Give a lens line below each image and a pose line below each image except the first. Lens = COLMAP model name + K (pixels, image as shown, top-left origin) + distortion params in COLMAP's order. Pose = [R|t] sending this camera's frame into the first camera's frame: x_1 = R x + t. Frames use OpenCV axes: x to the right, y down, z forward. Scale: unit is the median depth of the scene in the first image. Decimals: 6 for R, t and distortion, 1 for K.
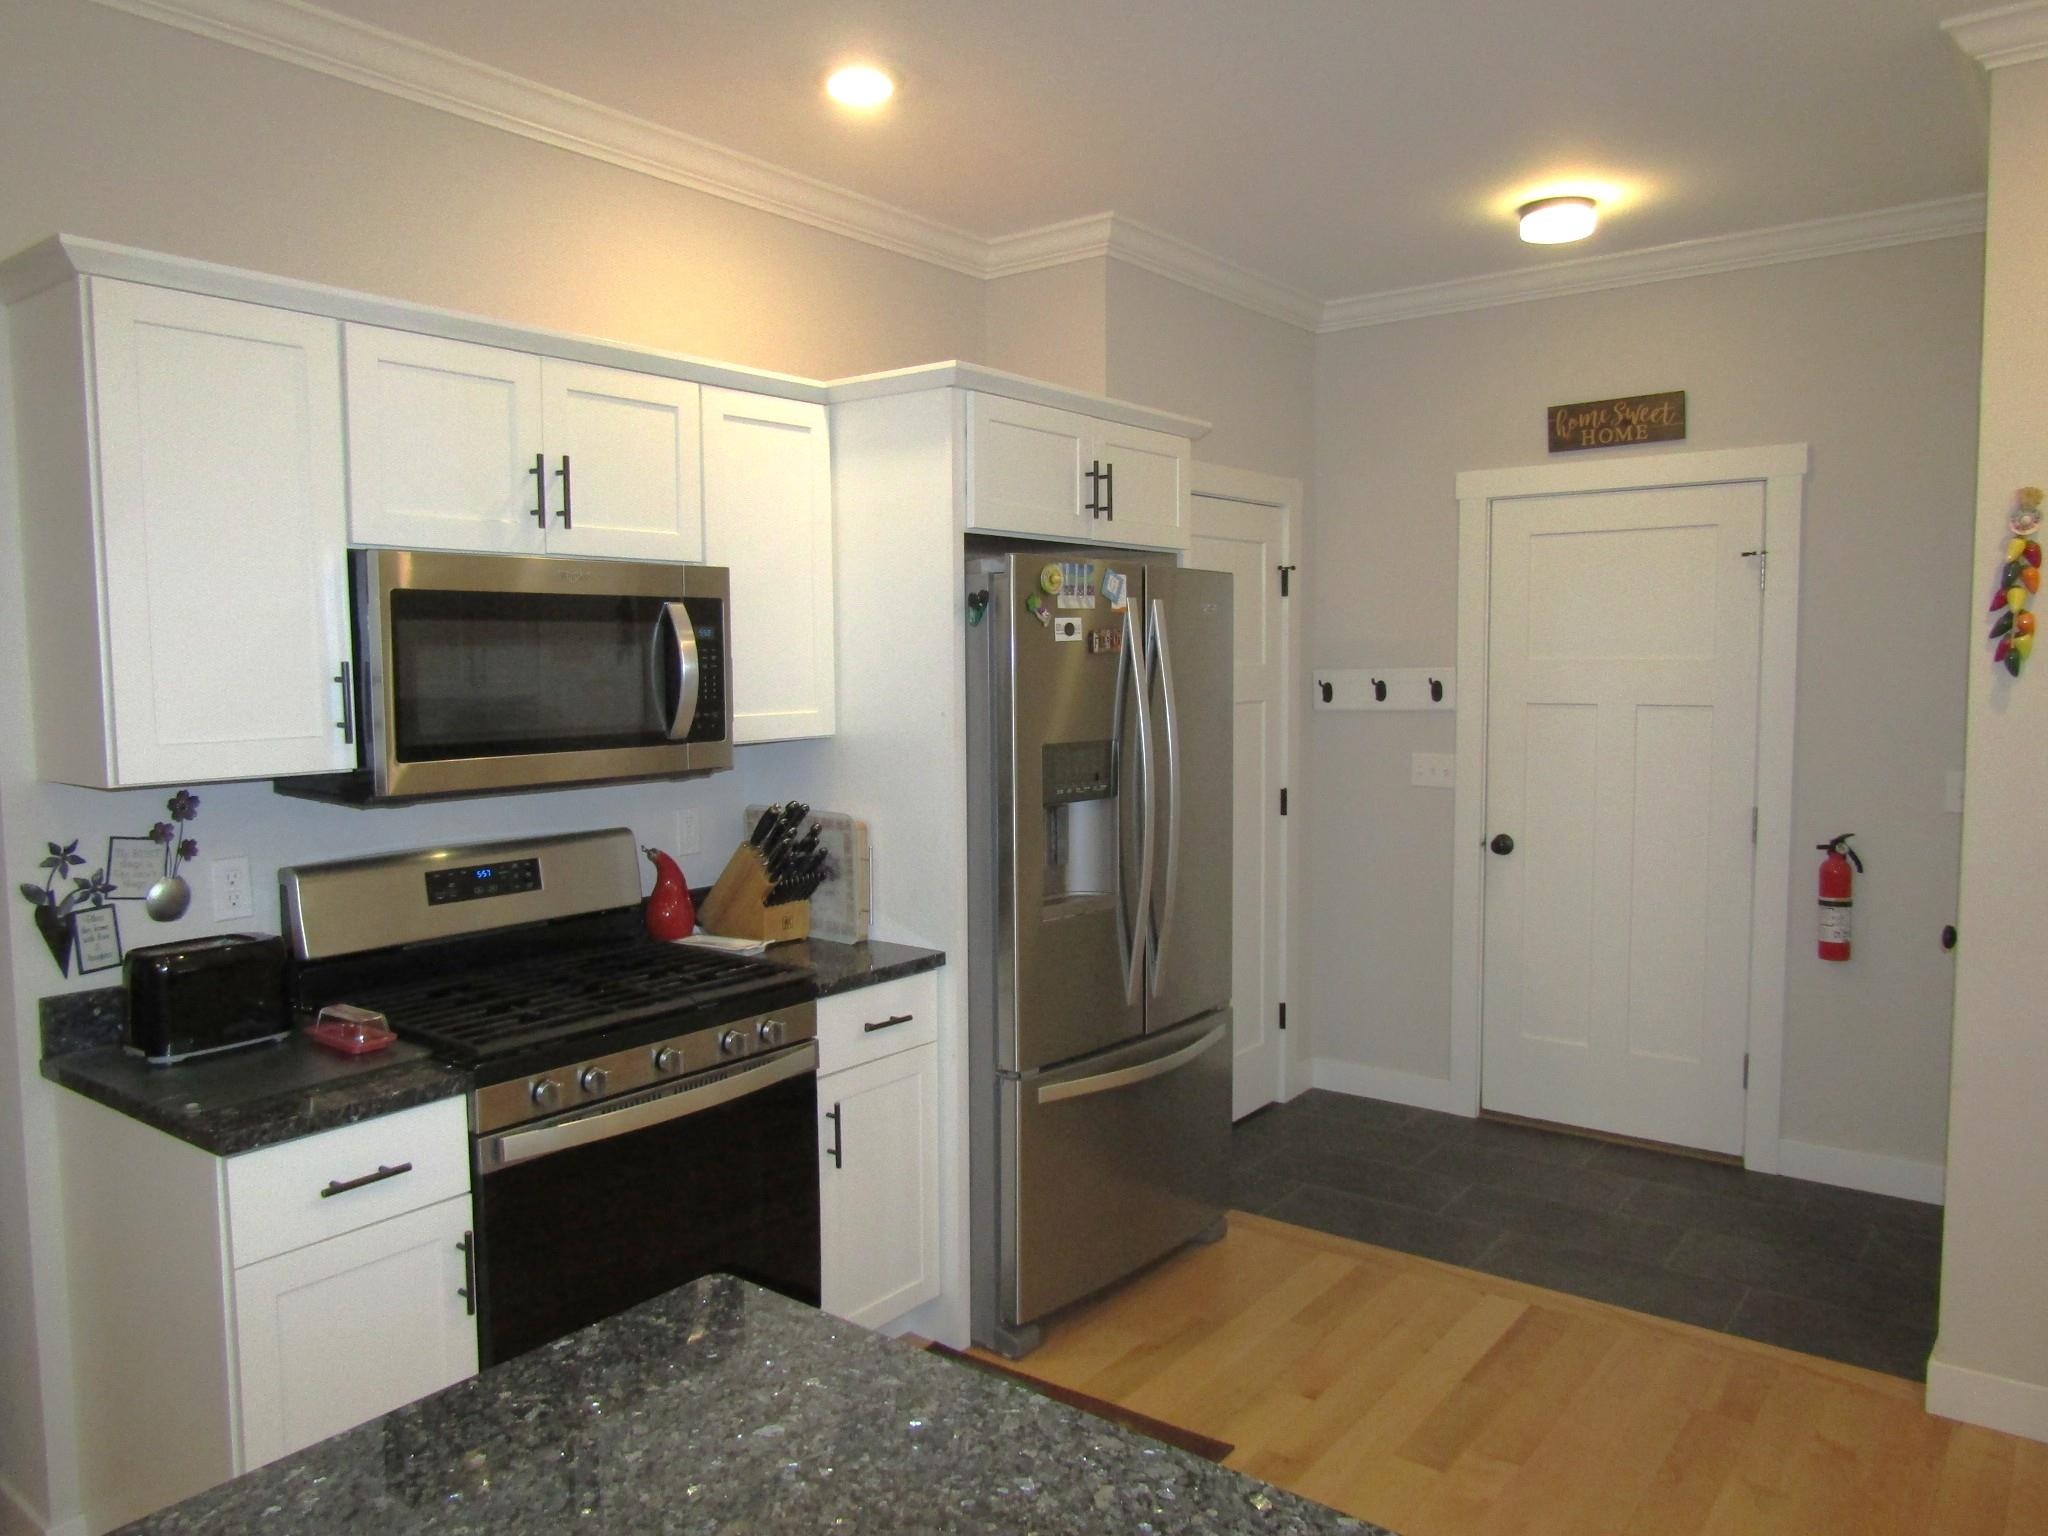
lens RADIAL K [[1444.6, 0, 1021.4], [0, 1444.6, 782.6], [0, 0, 1]] dist [-0.018293, -0.005683]
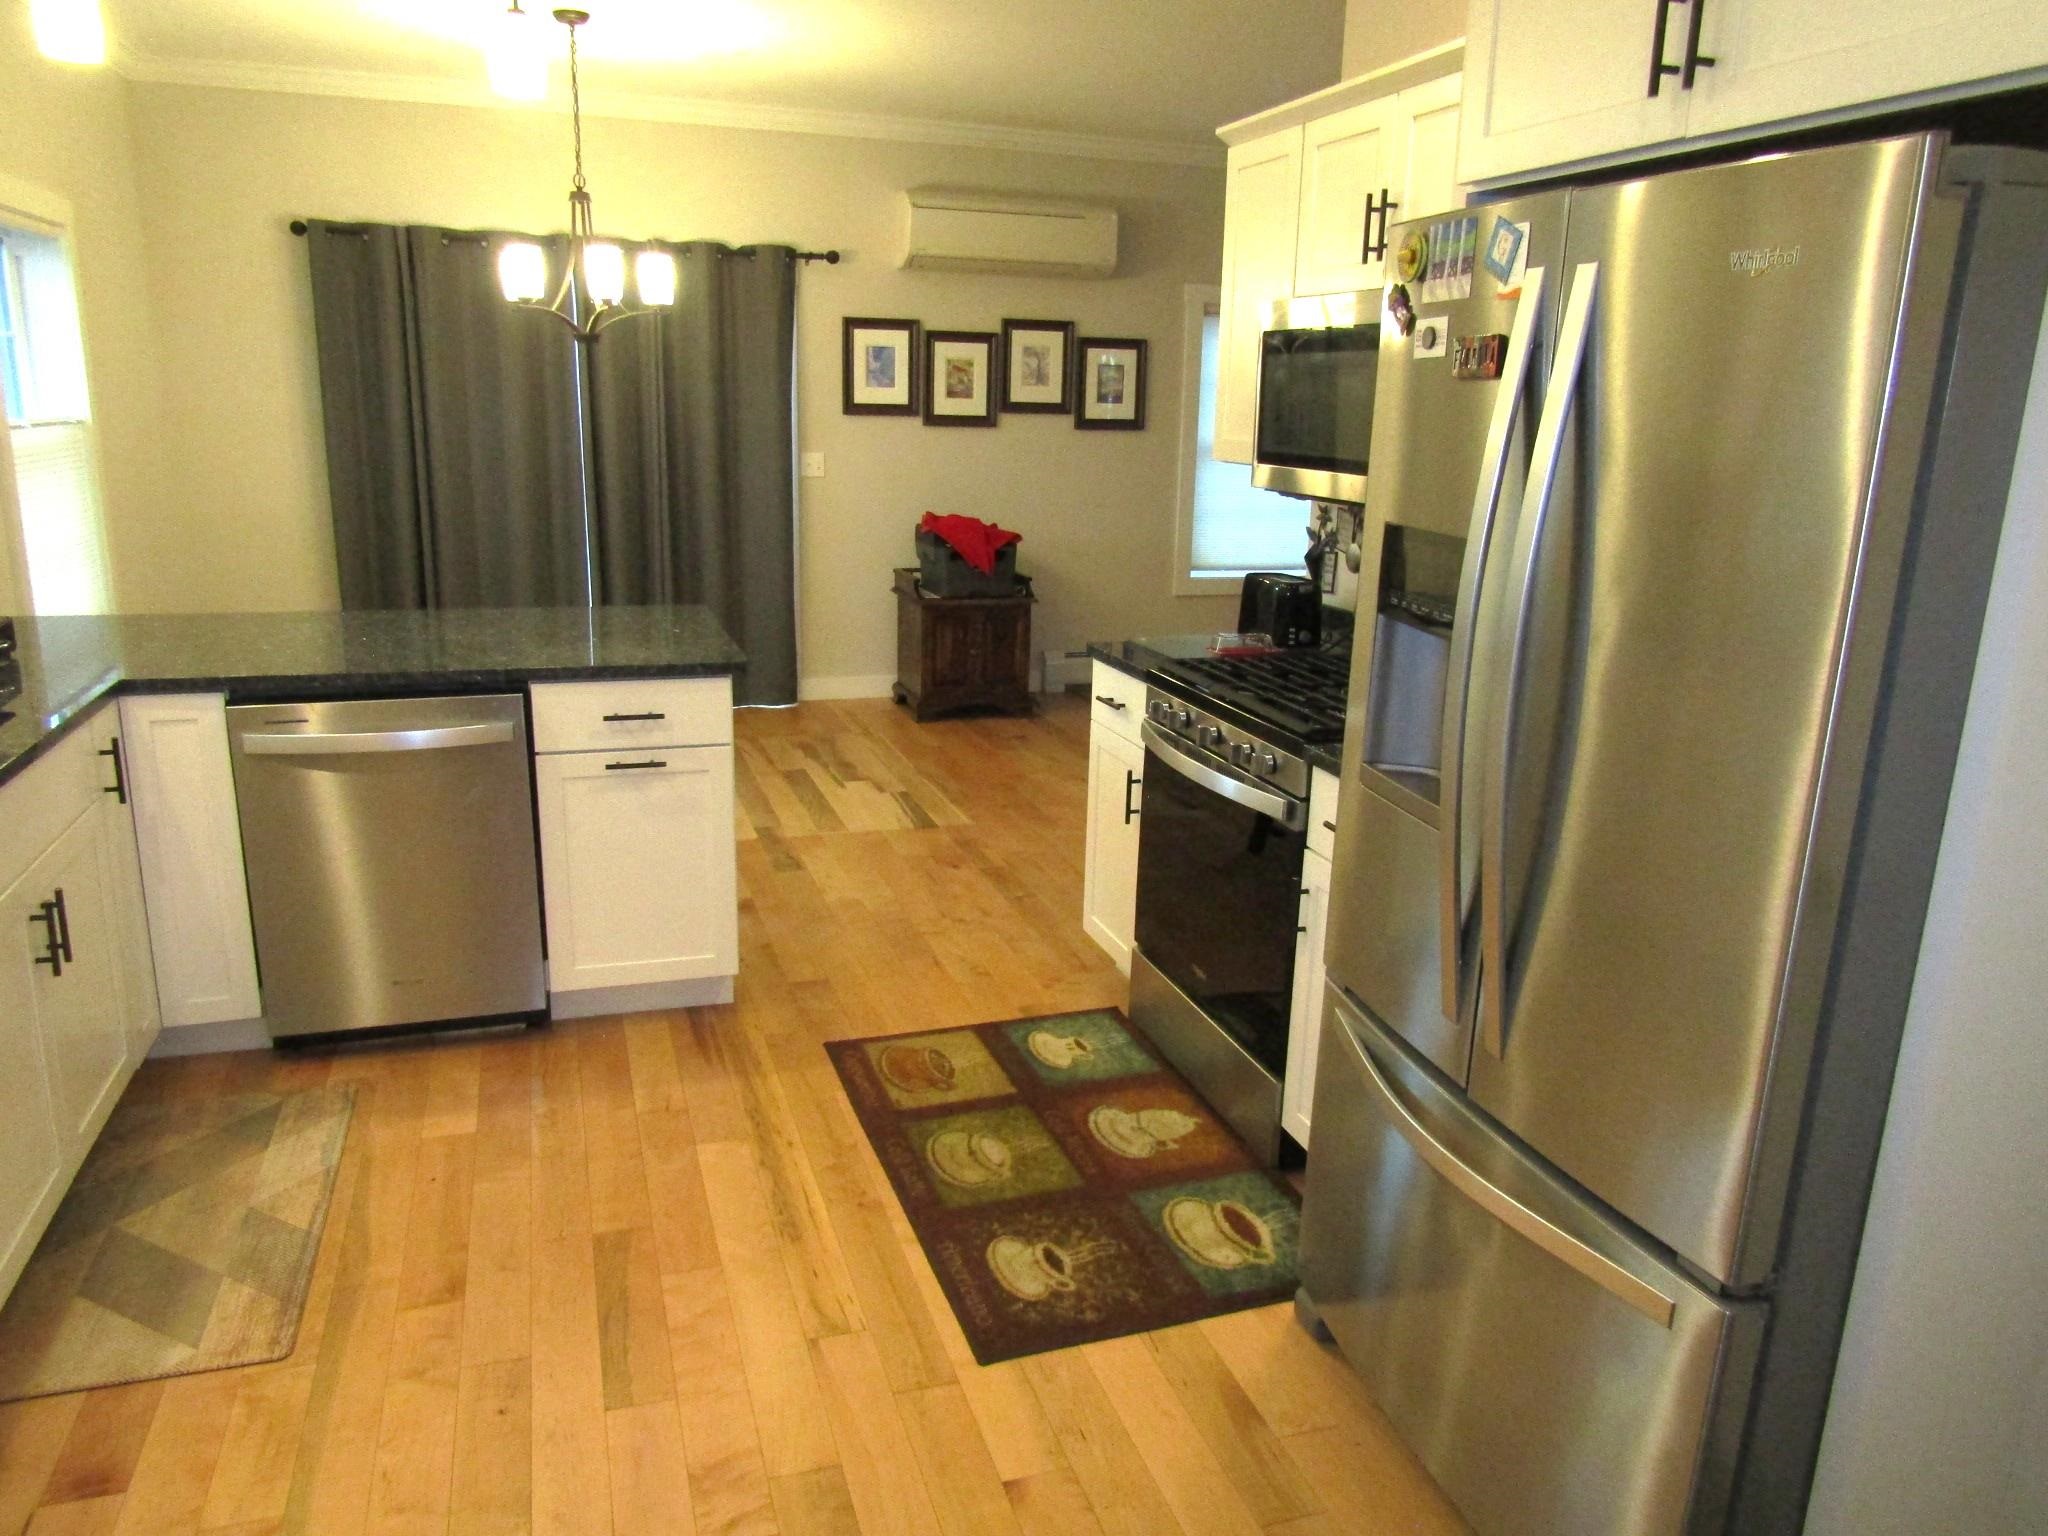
lens RADIAL K [[1447.7, 0, 1024.0], [0, 1447.7, 768.0], [0, 0, 1]] dist [-0.013084, 0.001286]
pose [[-0.558445, 0.199843, -0.805110, 0.658602], [-0.095895, 0.948489, 0.301947, -0.102581], [0.823980, 0.245827, -0.510515, 1.225487]]
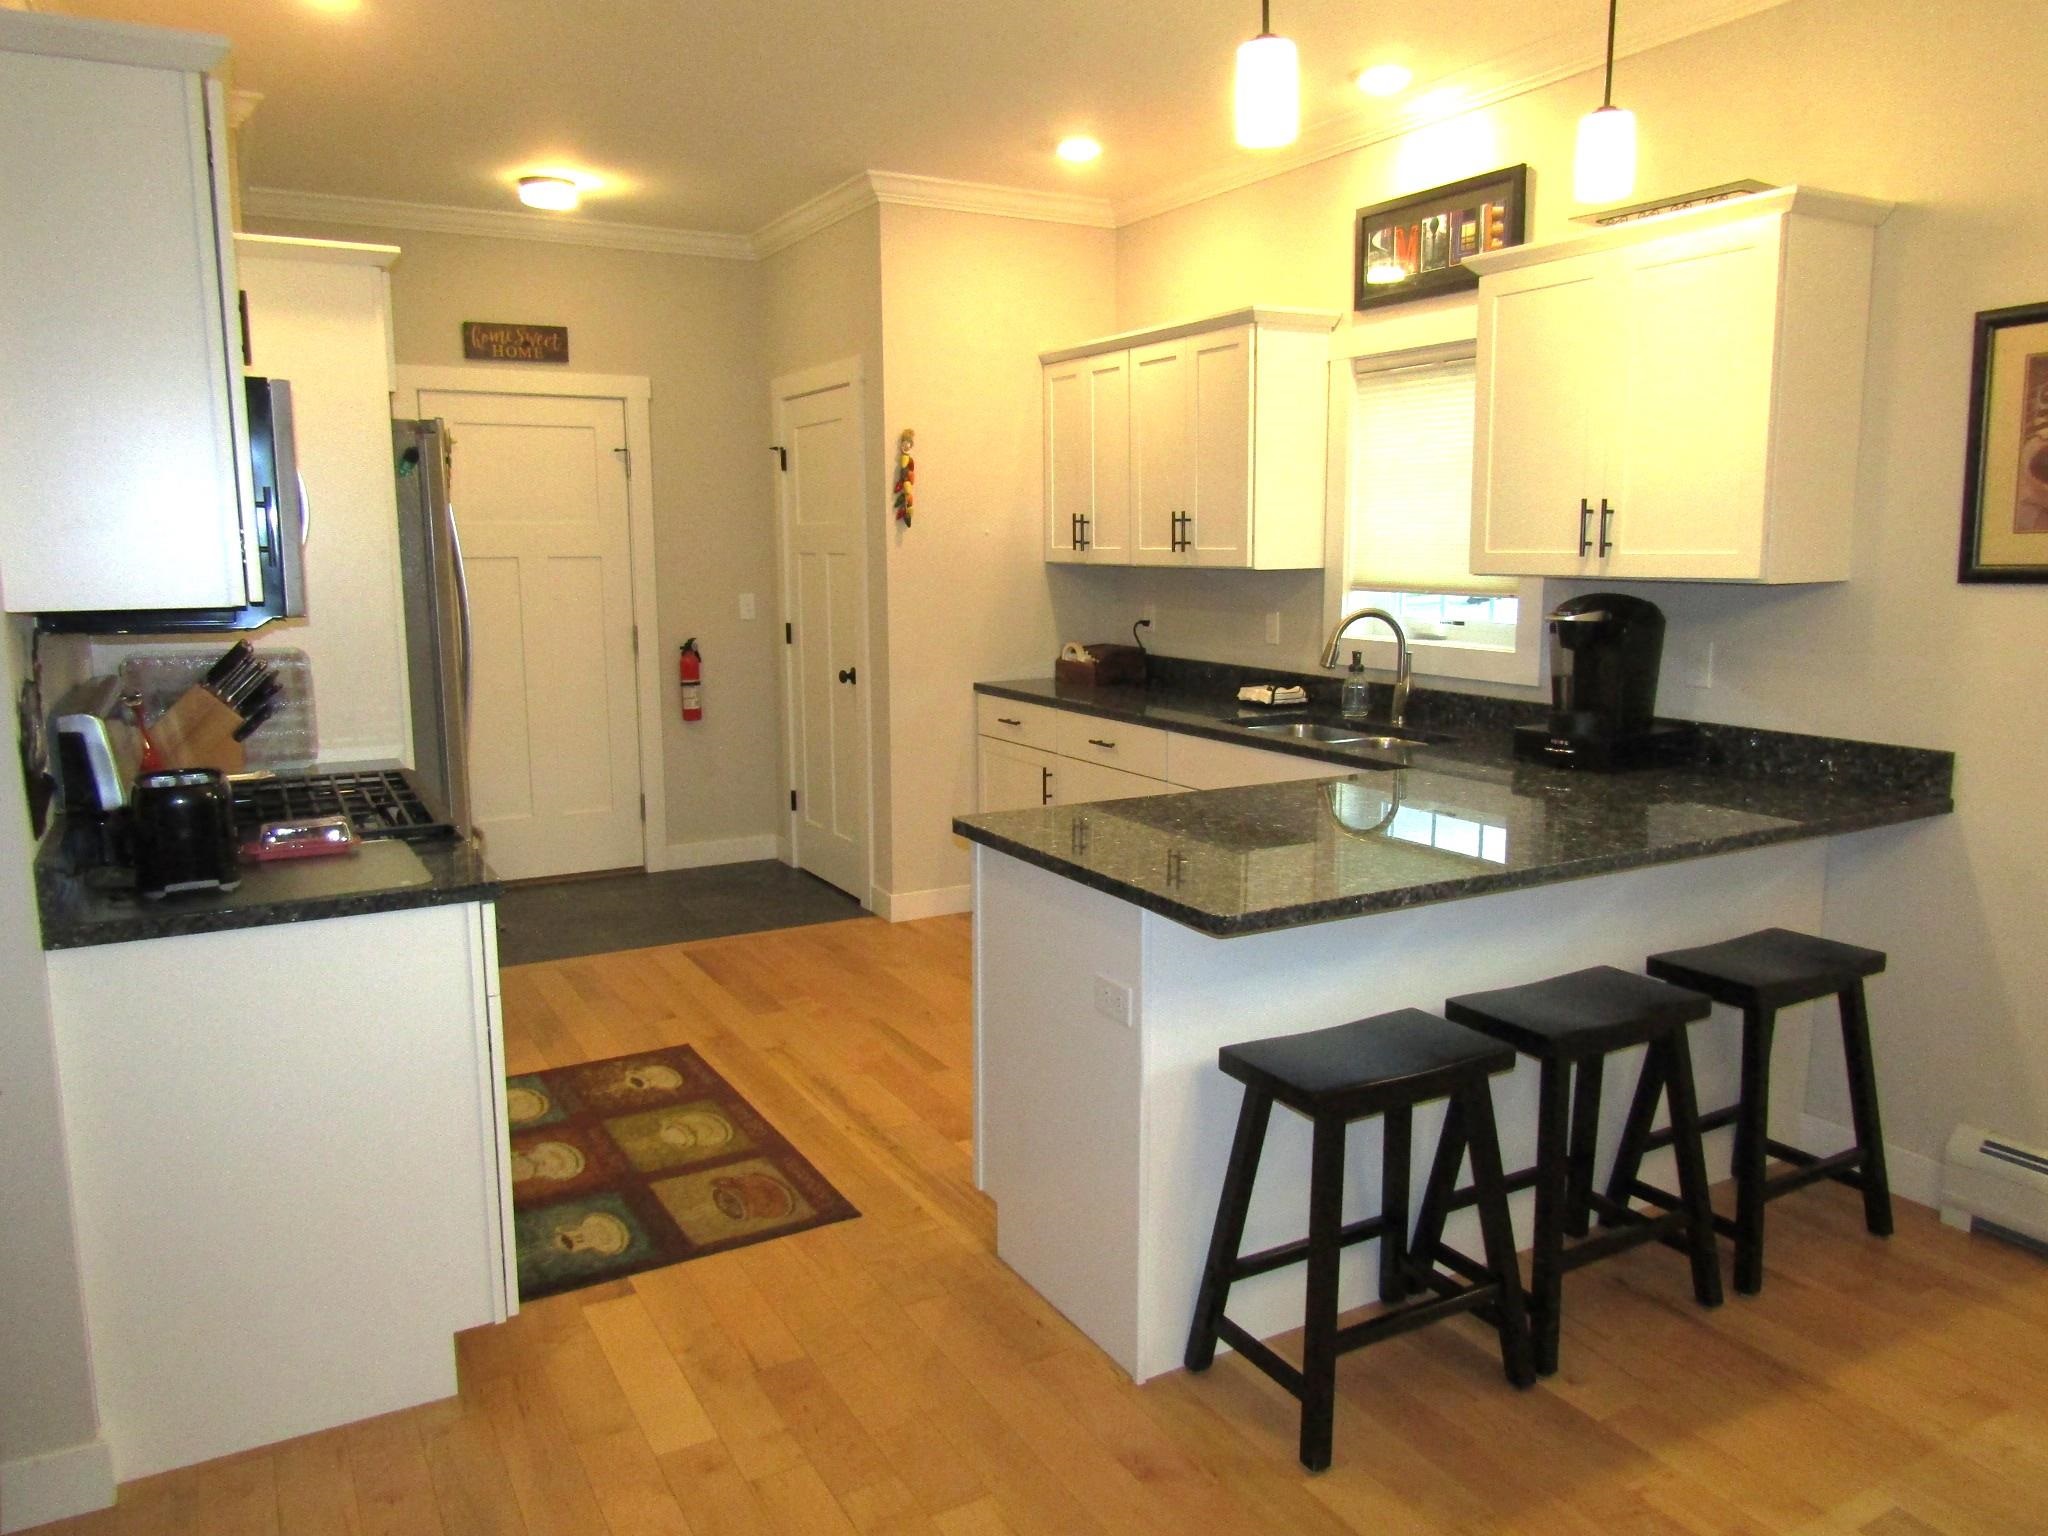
lens RADIAL K [[1461.1, 0, 1034.7], [0, 1461.1, 771.9], [0, 0, 1]] dist [-0.007220, -0.003318]
pose [[0.384800, -0.138933, 0.912484, -0.951616], [0.080795, 0.989882, 0.116645, 0.032412], [-0.919457, 0.028839, 0.392132, 0.061504]]
